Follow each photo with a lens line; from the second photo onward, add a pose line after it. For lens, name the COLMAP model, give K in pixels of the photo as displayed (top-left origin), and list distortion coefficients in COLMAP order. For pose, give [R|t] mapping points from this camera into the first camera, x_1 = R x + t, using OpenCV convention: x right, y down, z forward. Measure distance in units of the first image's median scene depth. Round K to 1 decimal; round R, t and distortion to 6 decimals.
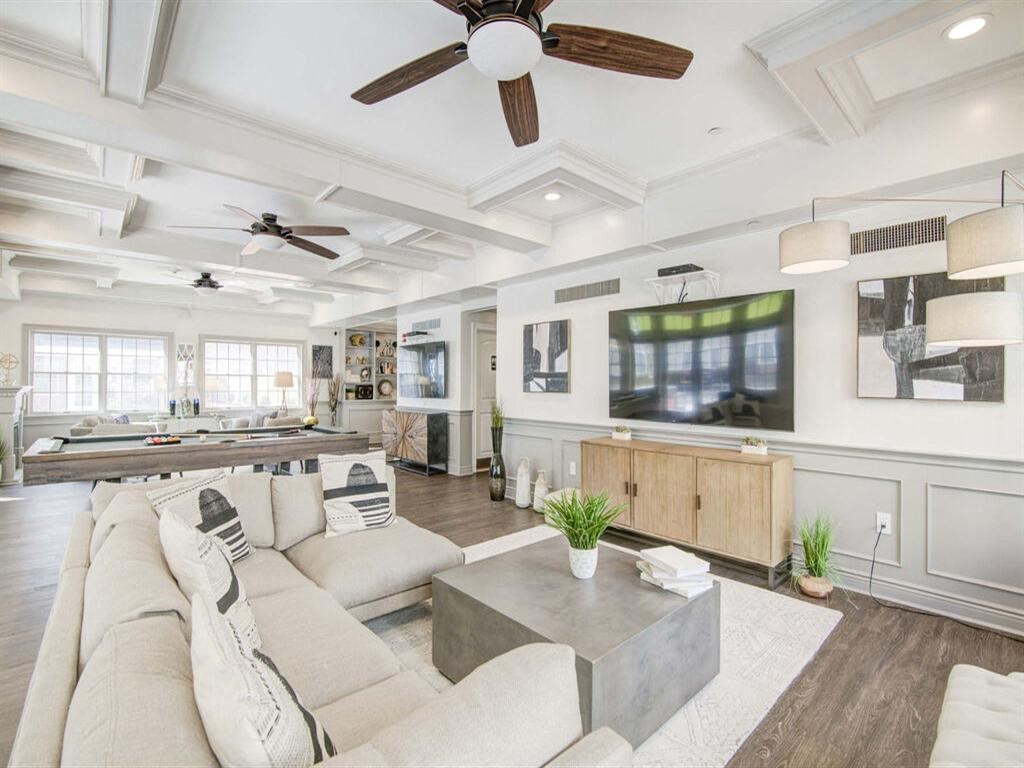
lens RADIAL K [[468.3, 0, 513.5], [0, 468.3, 385.0], [0, 0, 1]] dist [-0.003345, -0.000285]
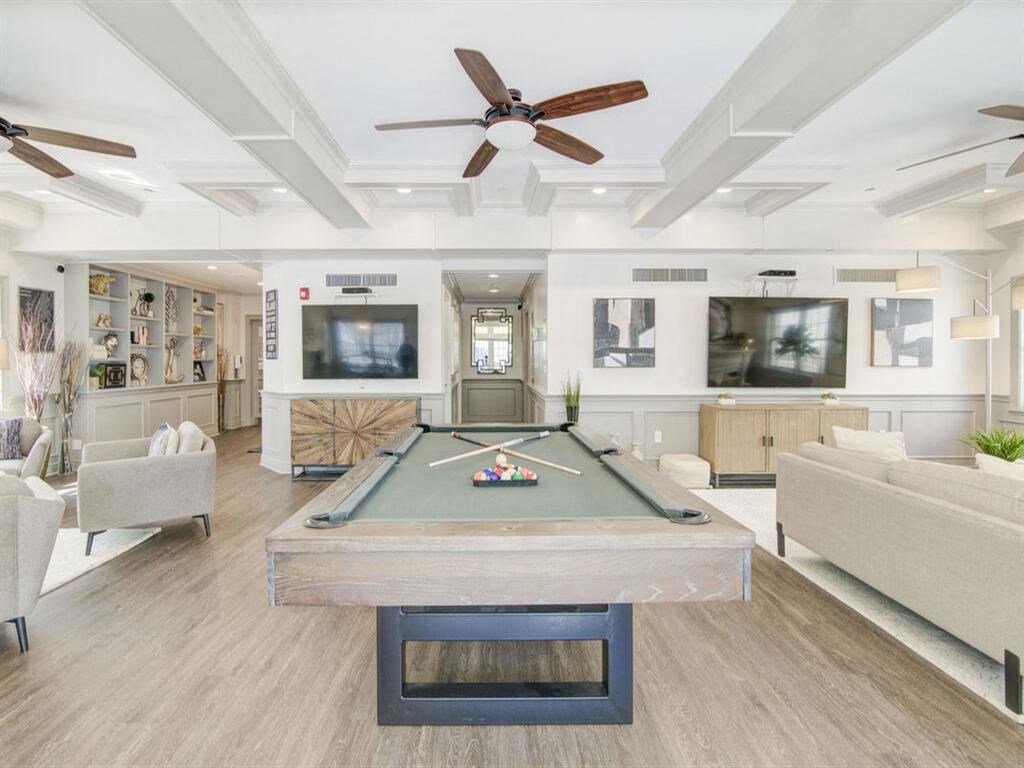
lens RADIAL K [[468.3, 0, 510.7], [0, 468.3, 373.7], [0, 0, 1]] dist [-0.003345, -0.000285]
pose [[0.674776, -0.026305, 0.737553, -0.864538], [0.006229, 0.999532, 0.029950, -0.002454], [-0.737996, -0.015615, 0.674624, 0.499281]]
